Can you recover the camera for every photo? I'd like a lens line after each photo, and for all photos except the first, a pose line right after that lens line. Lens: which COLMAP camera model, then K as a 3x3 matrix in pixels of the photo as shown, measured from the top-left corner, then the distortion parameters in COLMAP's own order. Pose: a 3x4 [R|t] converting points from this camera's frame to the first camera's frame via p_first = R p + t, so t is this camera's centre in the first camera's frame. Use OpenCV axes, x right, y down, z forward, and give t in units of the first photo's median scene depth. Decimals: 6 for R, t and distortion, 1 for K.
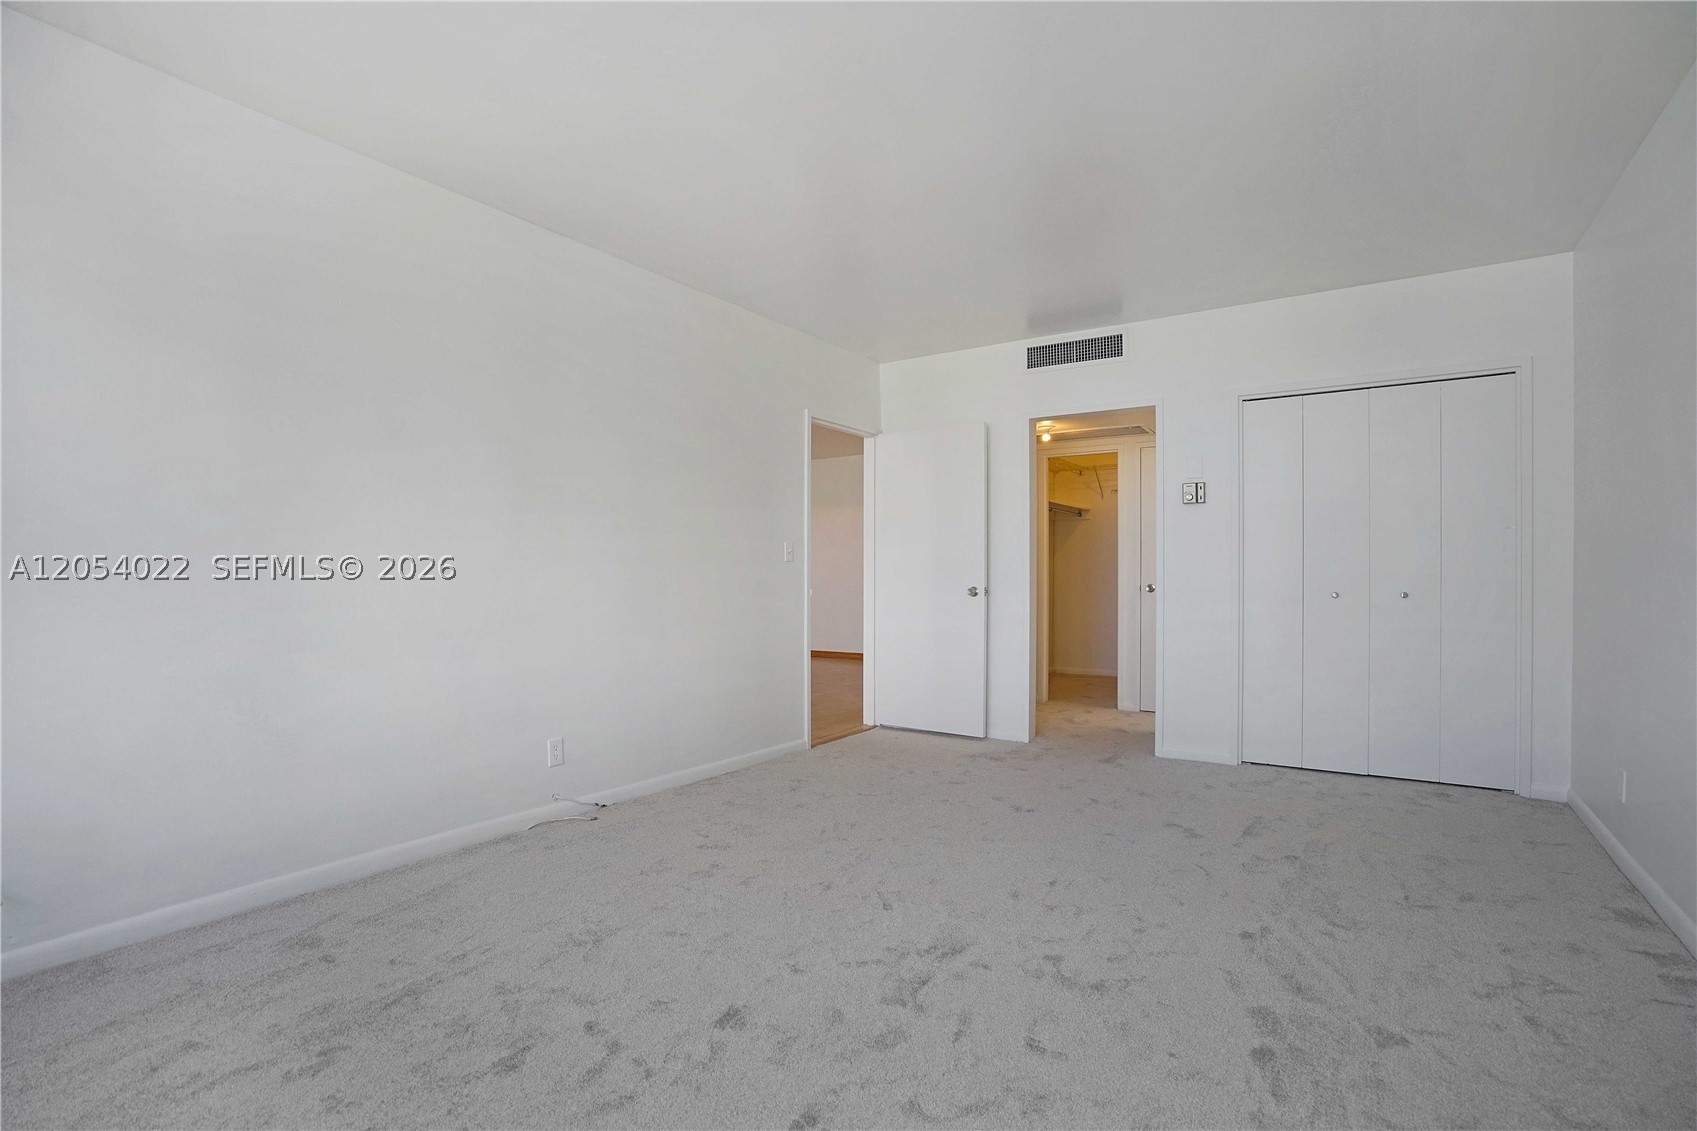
lens RADIAL K [[801.0, 0, 846.5], [0, 801.0, 577.3], [0, 0, 1]] dist [-0.064525, 0.026855]
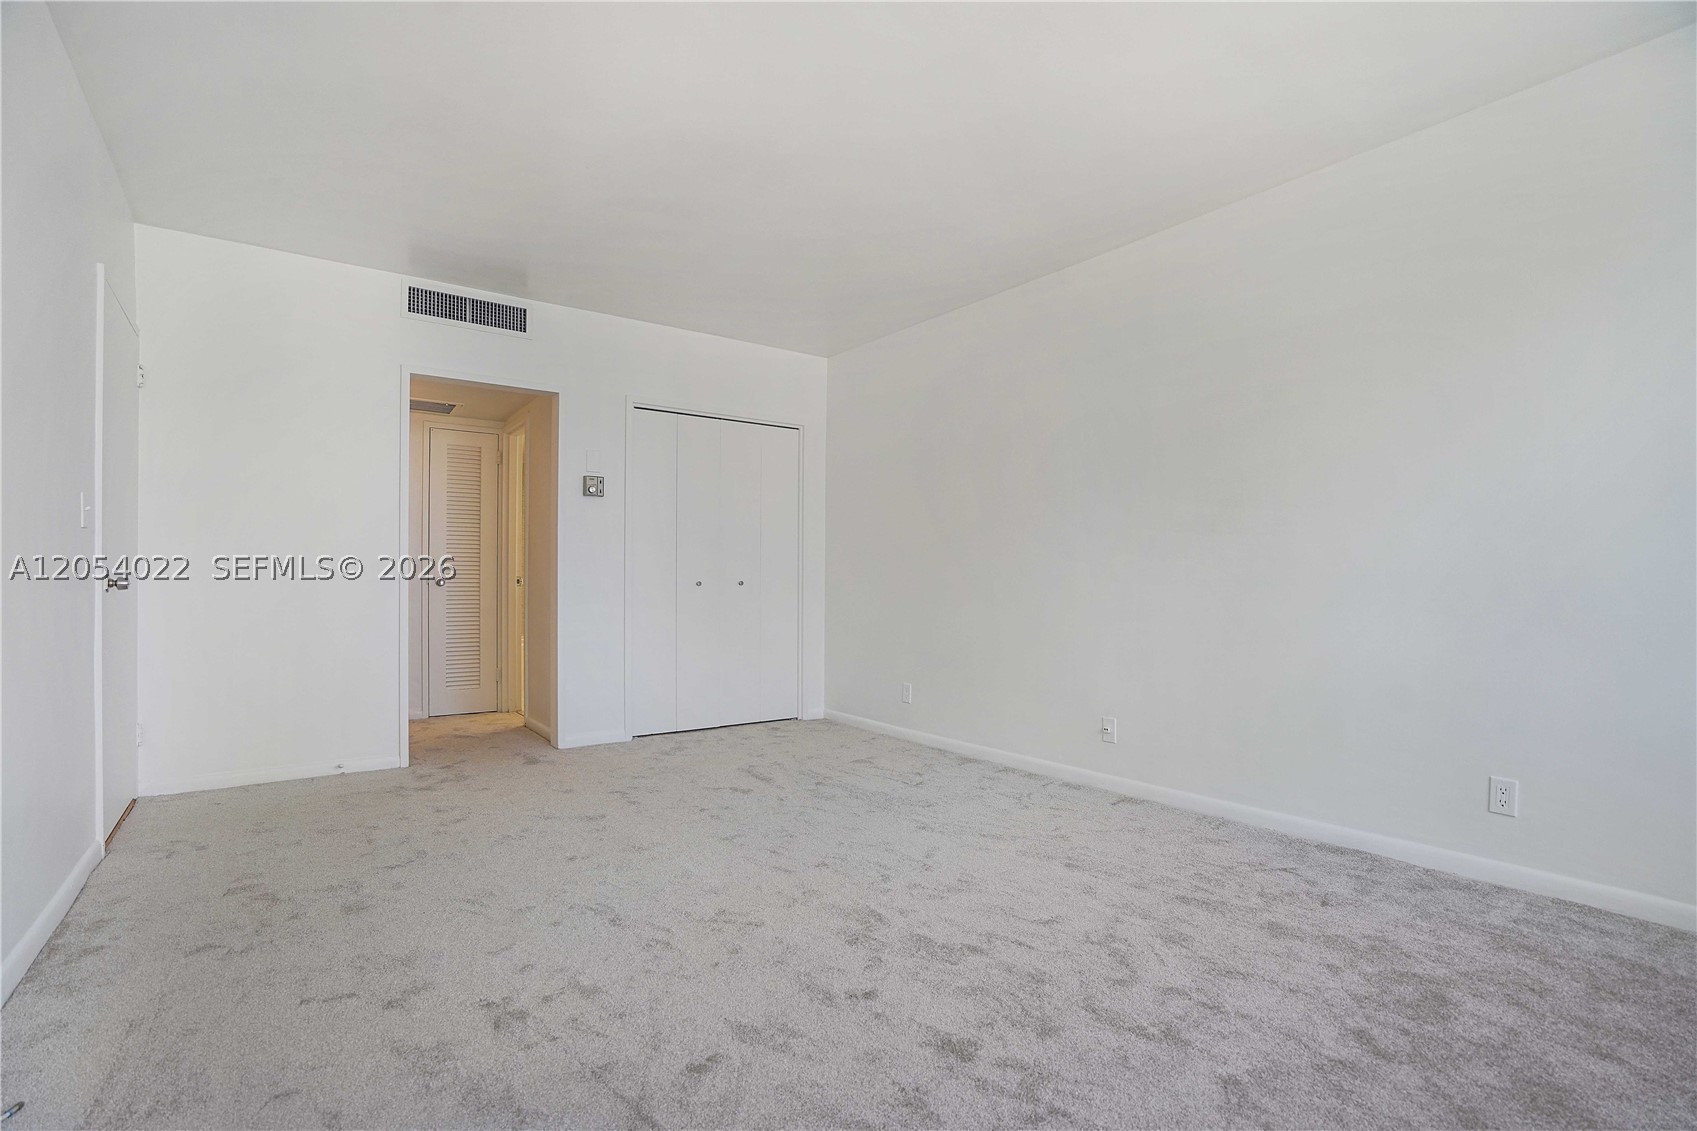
lens RADIAL K [[801.0, 0, 846.5], [0, 801.0, 577.3], [0, 0, 1]] dist [-0.064525, 0.026855]
pose [[0.333659, 0.007115, 0.942667, -0.468920], [-0.005634, 0.999969, -0.005553, 0.017980], [-0.942677, -0.003458, 0.333689, 0.372272]]
